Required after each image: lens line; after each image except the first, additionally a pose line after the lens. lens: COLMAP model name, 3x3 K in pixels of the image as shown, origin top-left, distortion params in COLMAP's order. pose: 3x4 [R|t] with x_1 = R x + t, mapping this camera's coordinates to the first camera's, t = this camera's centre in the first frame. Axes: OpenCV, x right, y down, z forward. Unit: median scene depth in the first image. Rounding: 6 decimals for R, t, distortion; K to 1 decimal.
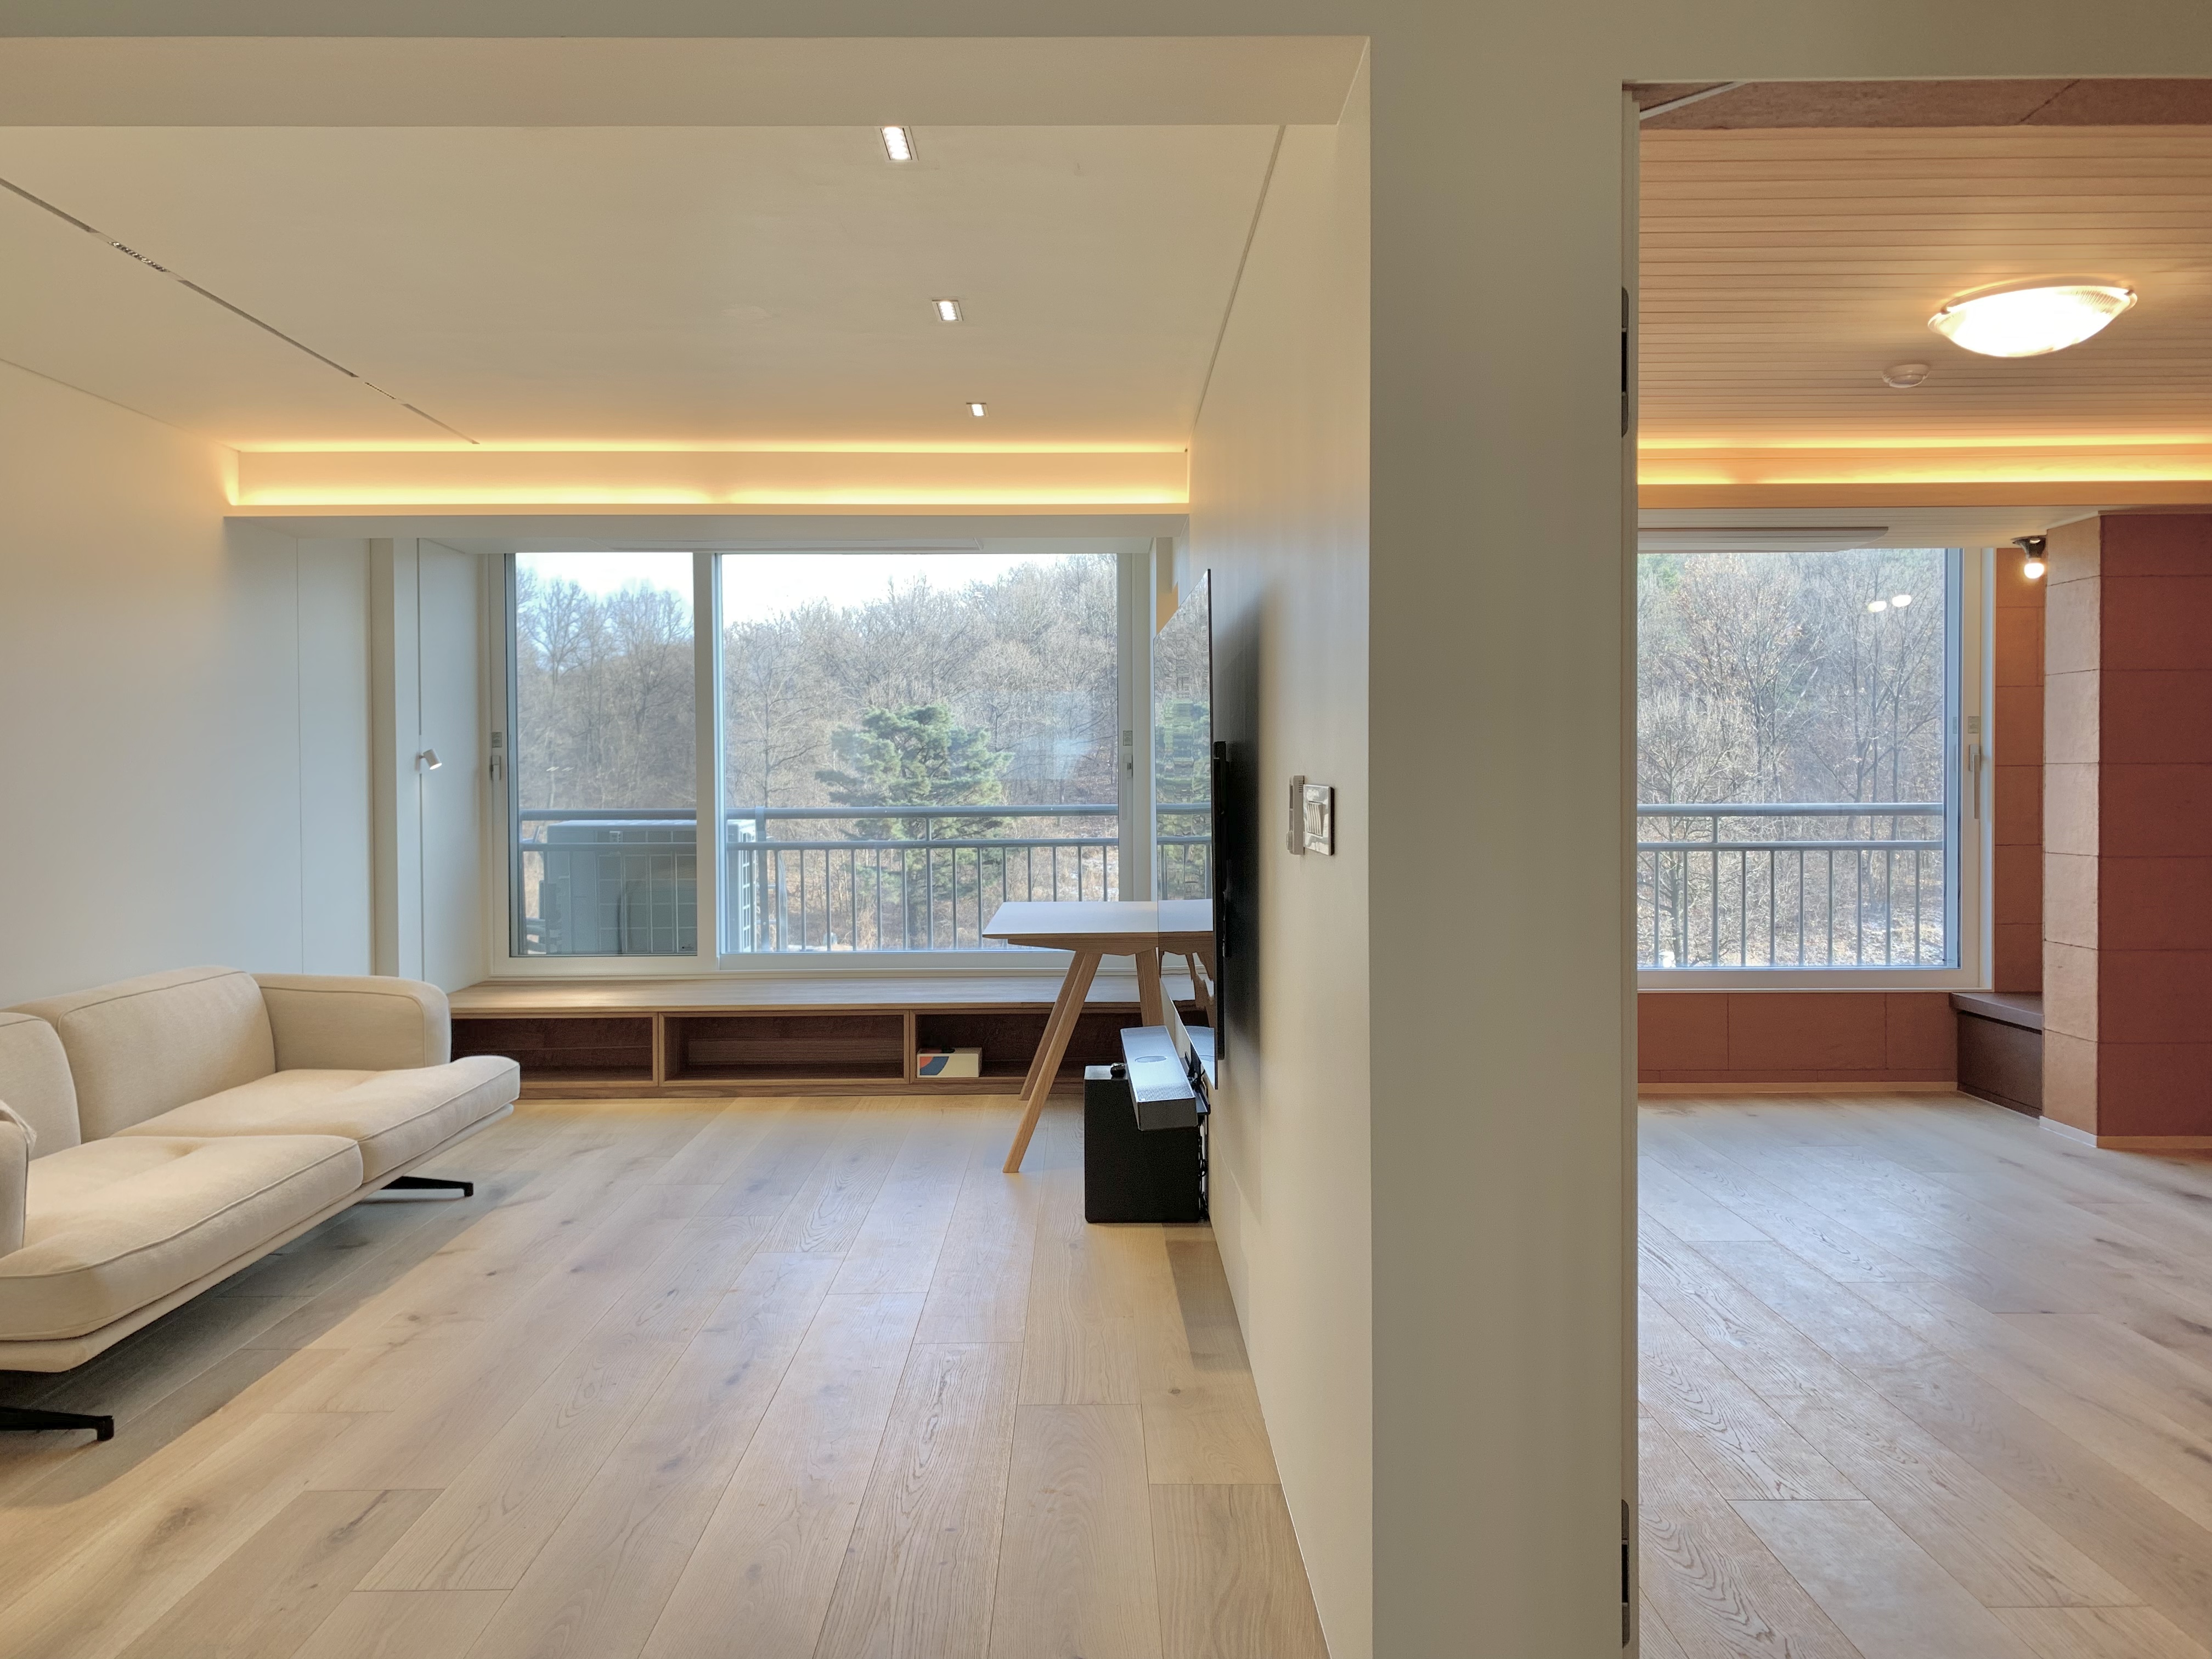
lens RADIAL K [[1670.7, 0, 1091.1], [0, 1670.7, 814.1], [0, 0, 1]] dist [0.105546, -0.182155]
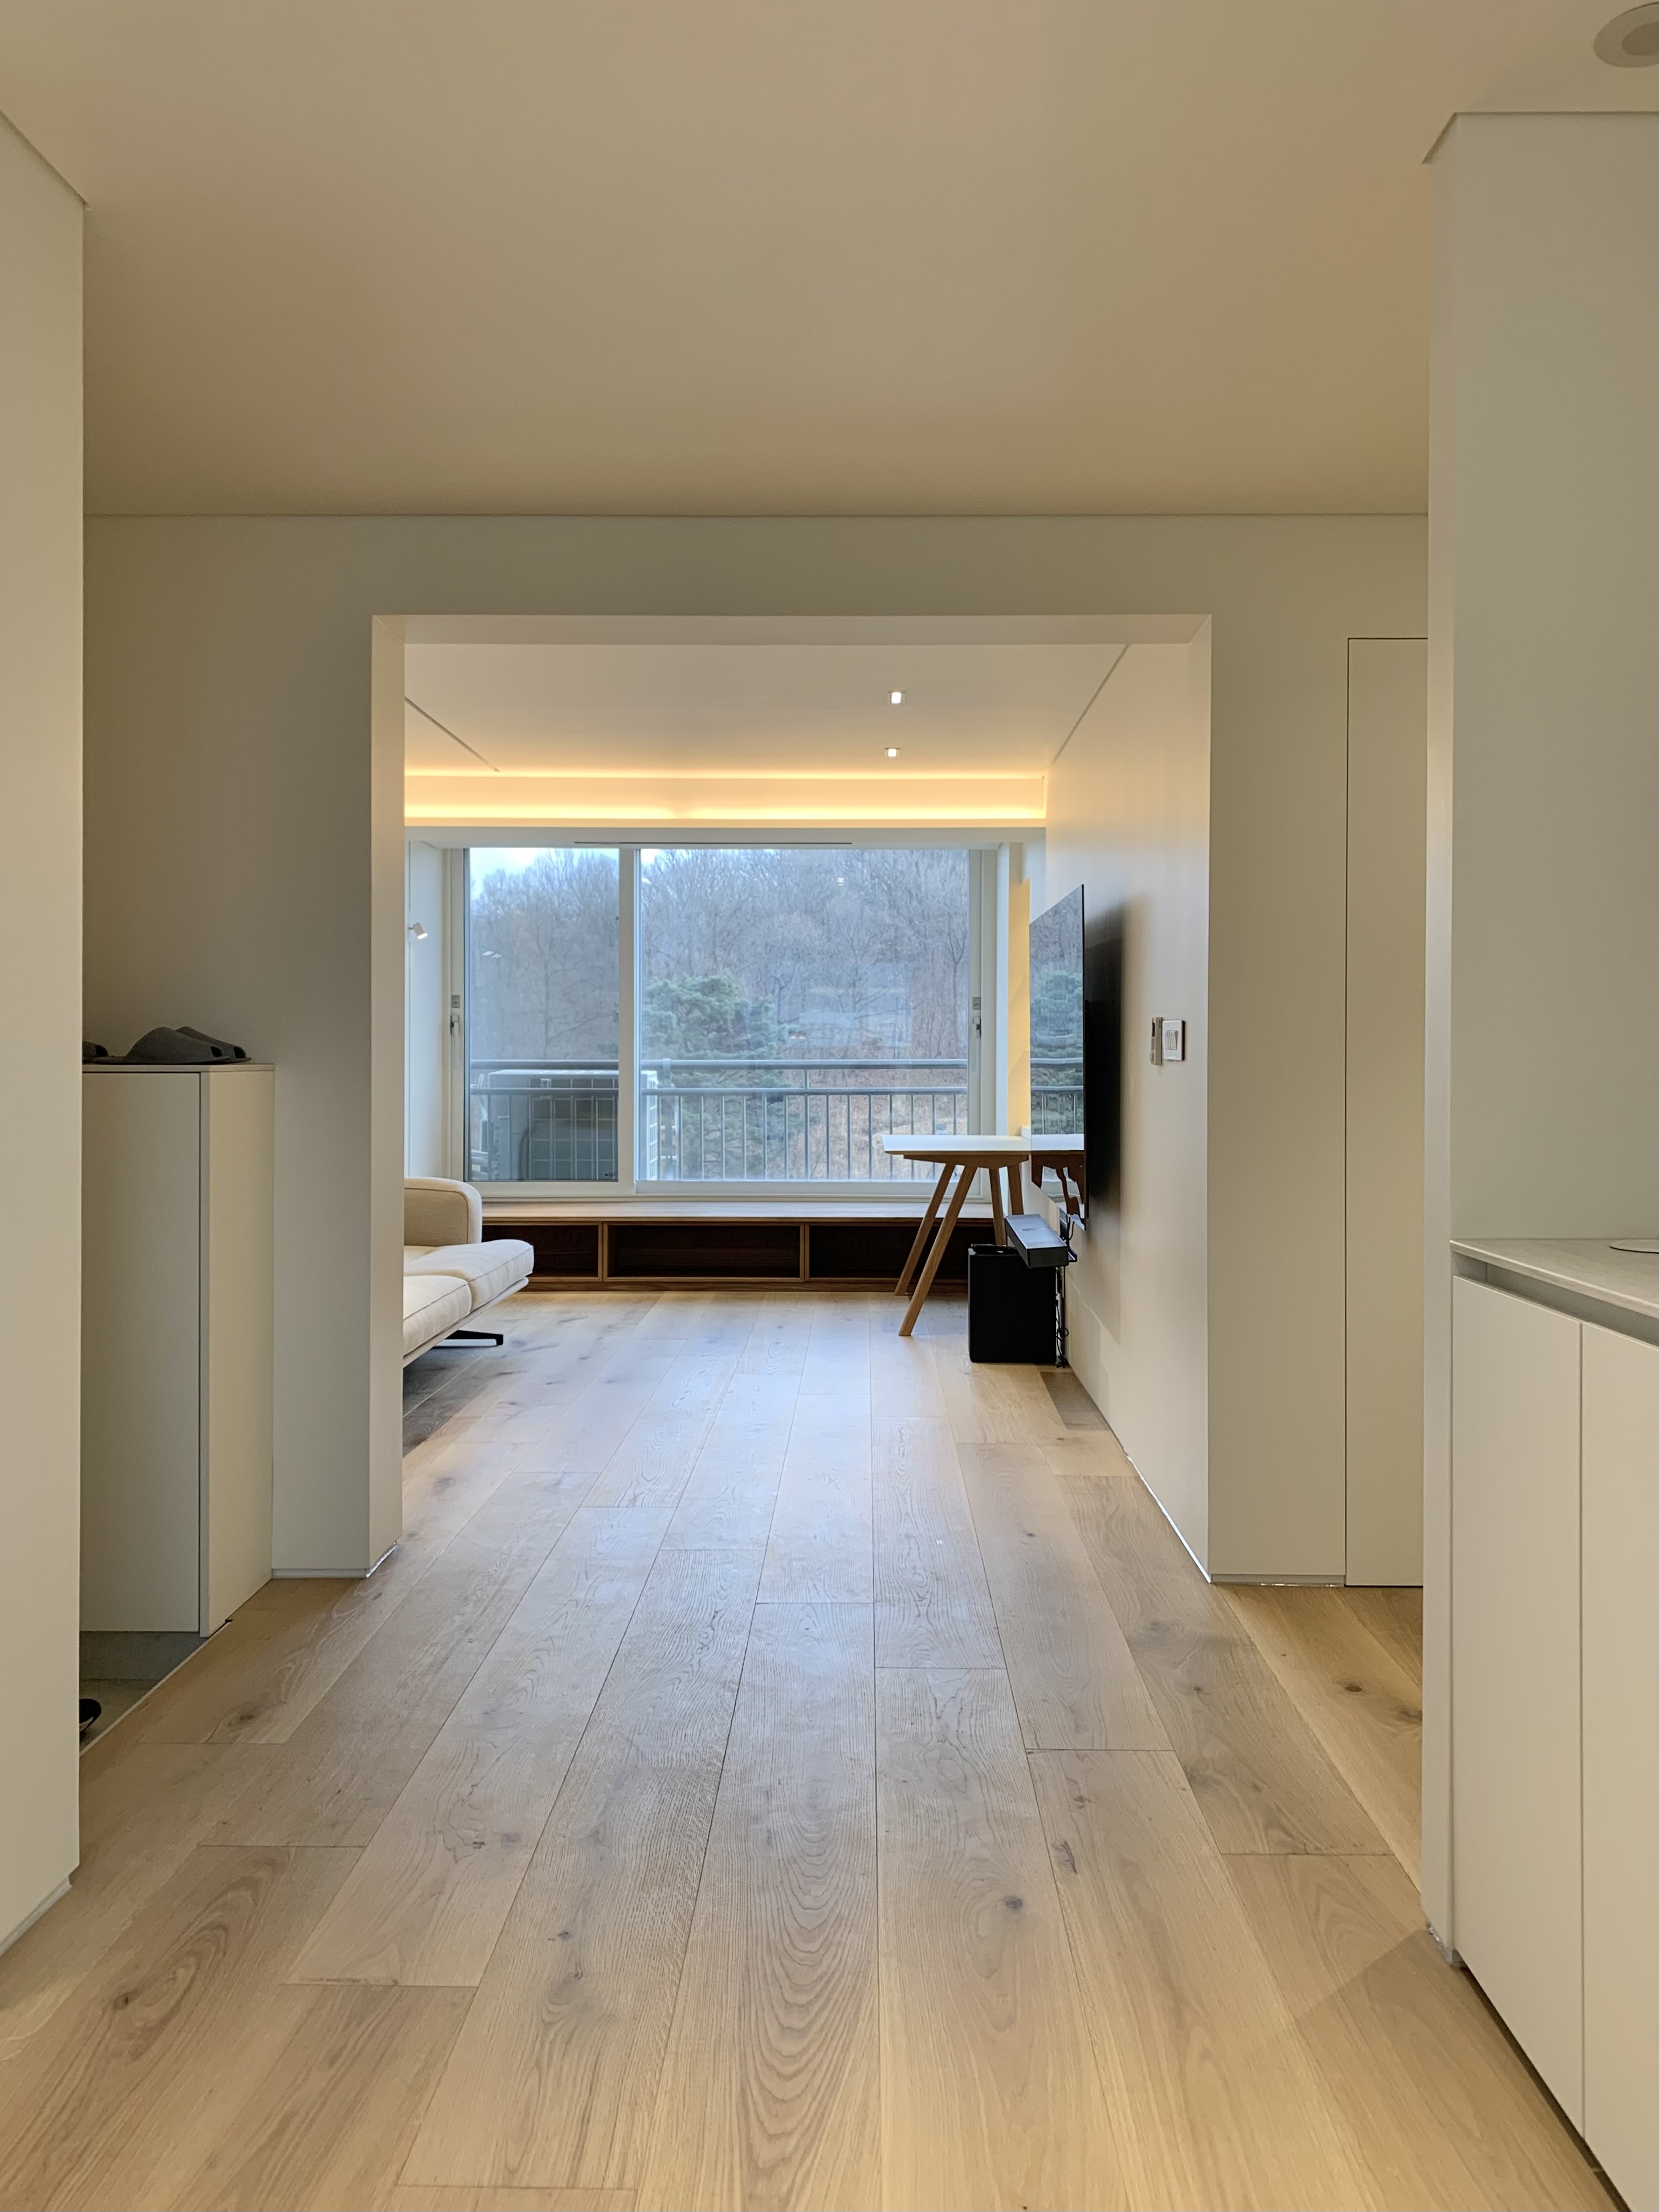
lens RADIAL K [[1740.8, 0, 826.8], [0, 1740.8, 1074.4], [0, 0, 1]] dist [0.038353, 0.000560]
pose [[0.999677, 0.007541, -0.024267, -0.060881], [-0.007773, 0.999925, -0.009485, 0.019903], [0.024194, 0.009670, 0.999661, -0.274468]]
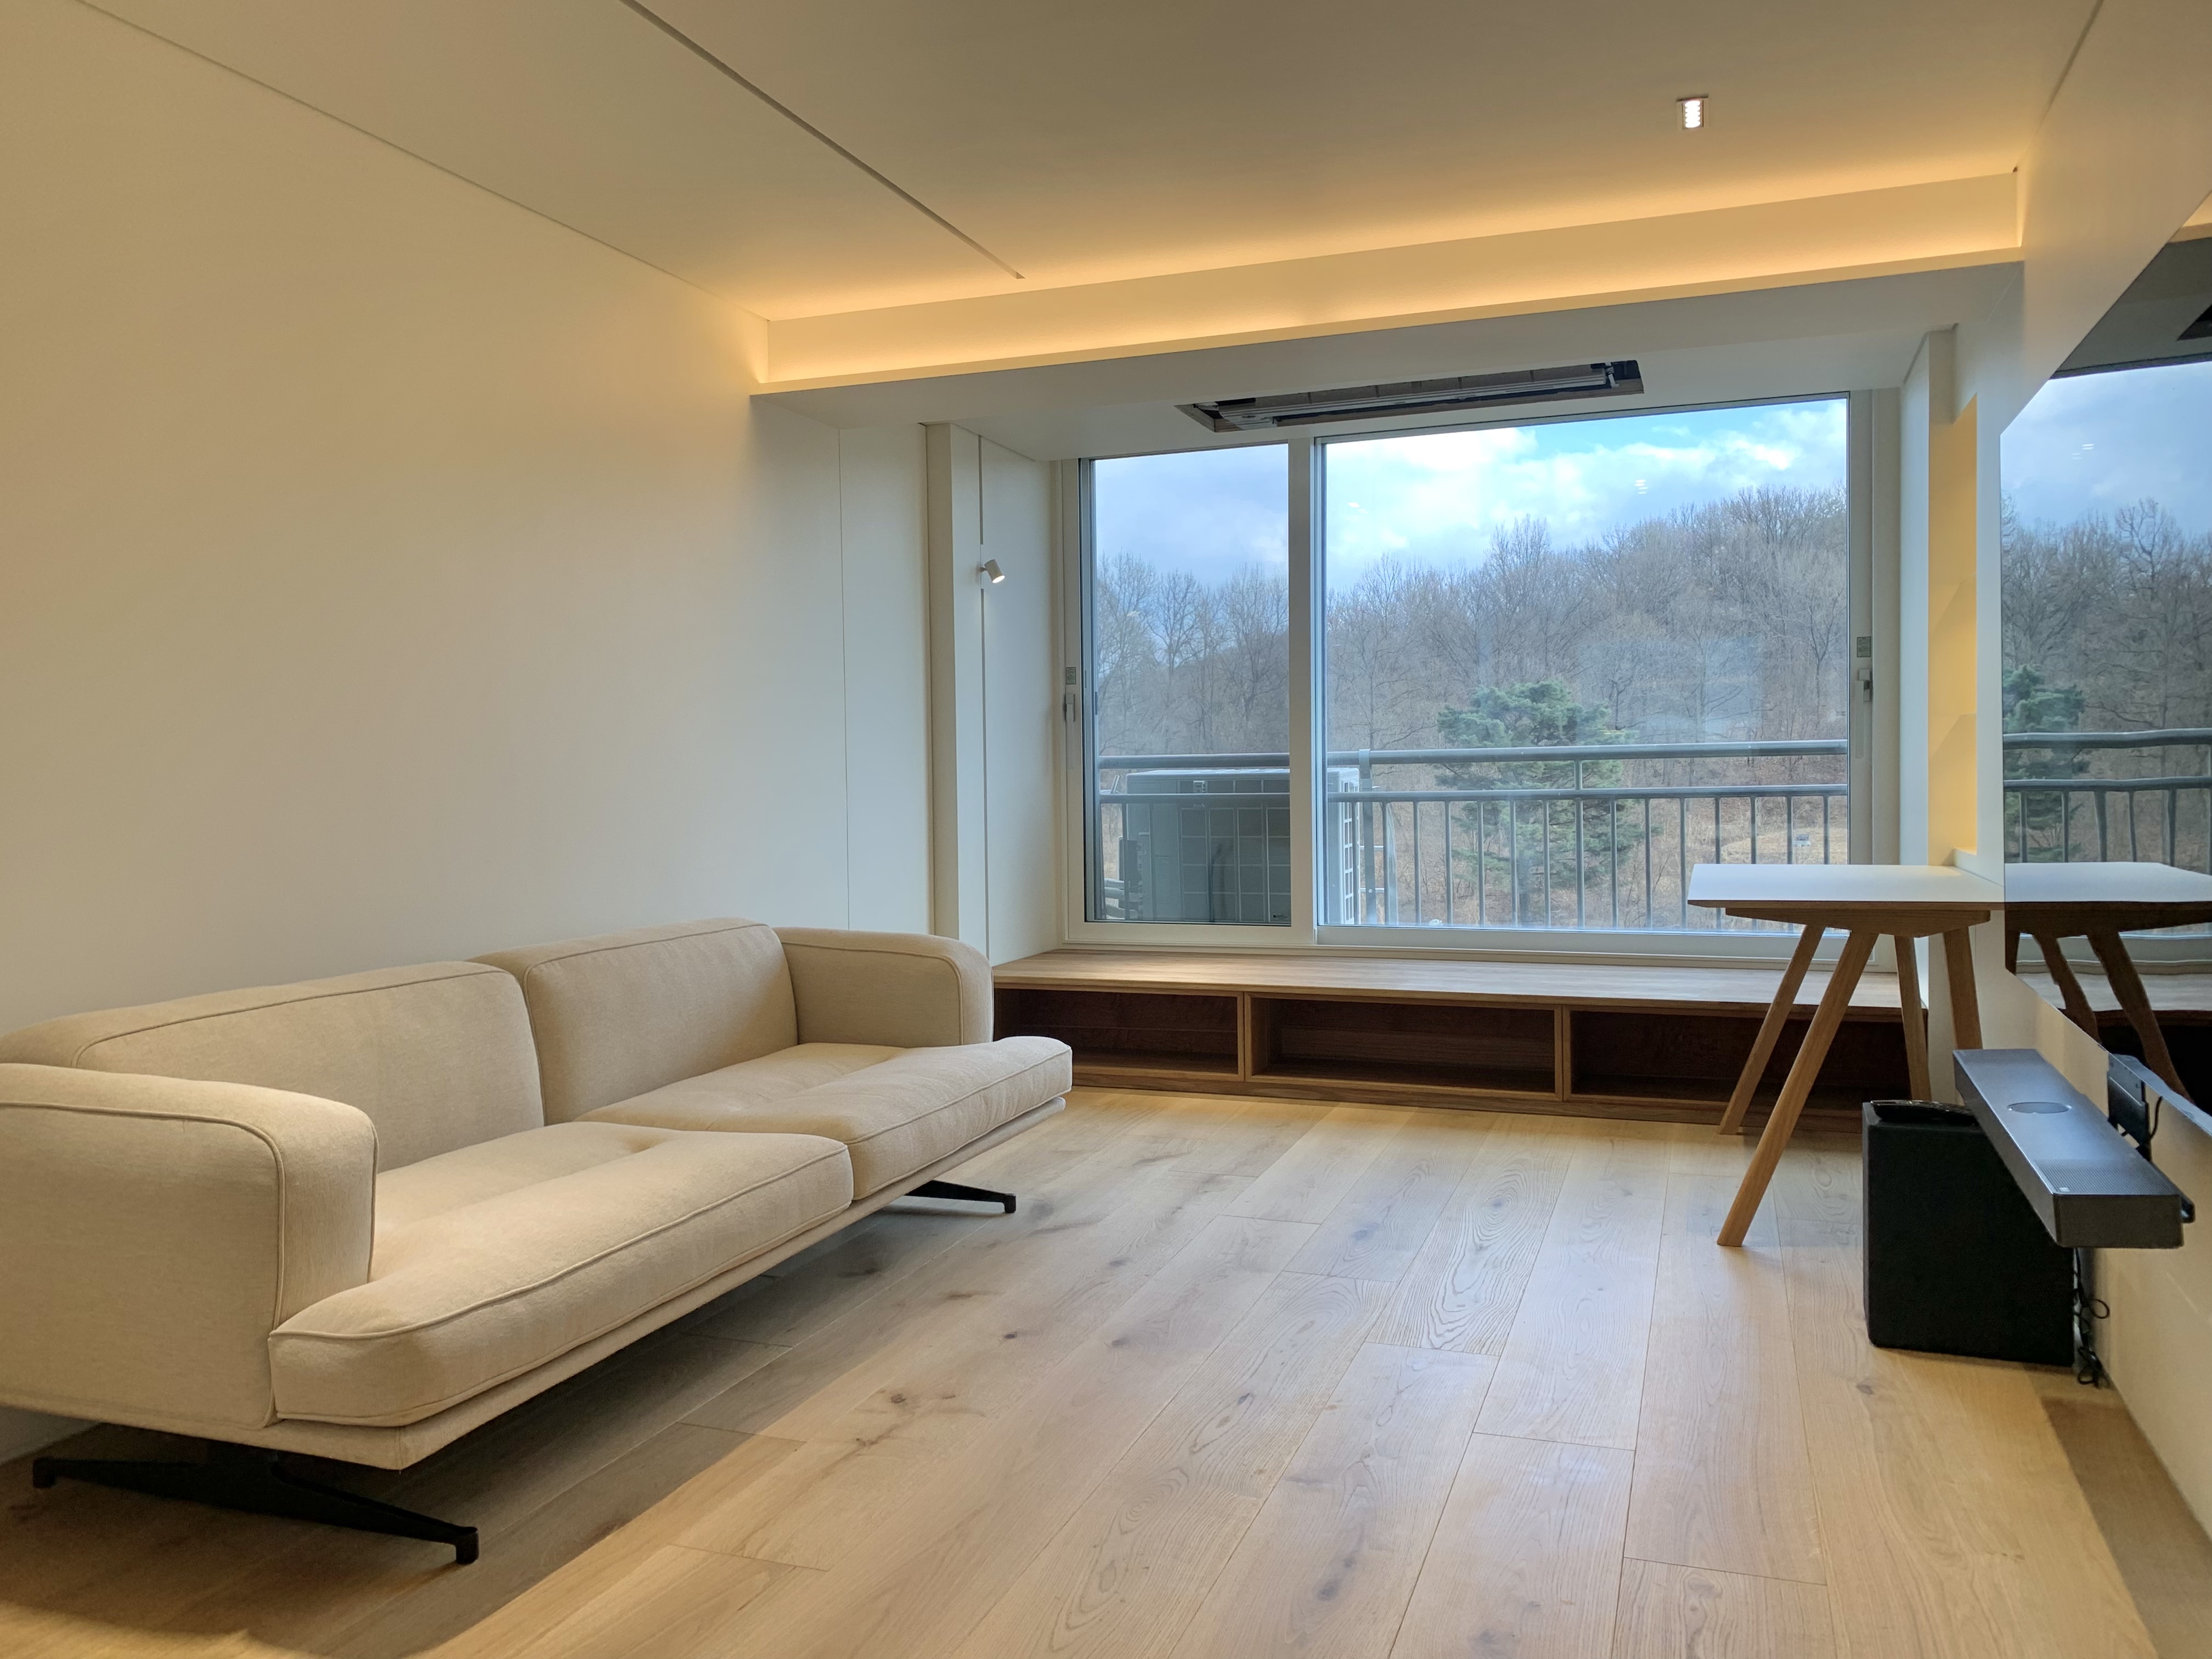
lens RADIAL K [[1670.7, 0, 1091.1], [0, 1670.7, 814.1], [0, 0, 1]] dist [0.105546, -0.182155]
pose [[0.936922, 0.000574, -0.349538, -0.040143], [0.002245, 0.999968, 0.007660, 0.023980], [0.349532, -0.007962, 0.936891, 0.203643]]
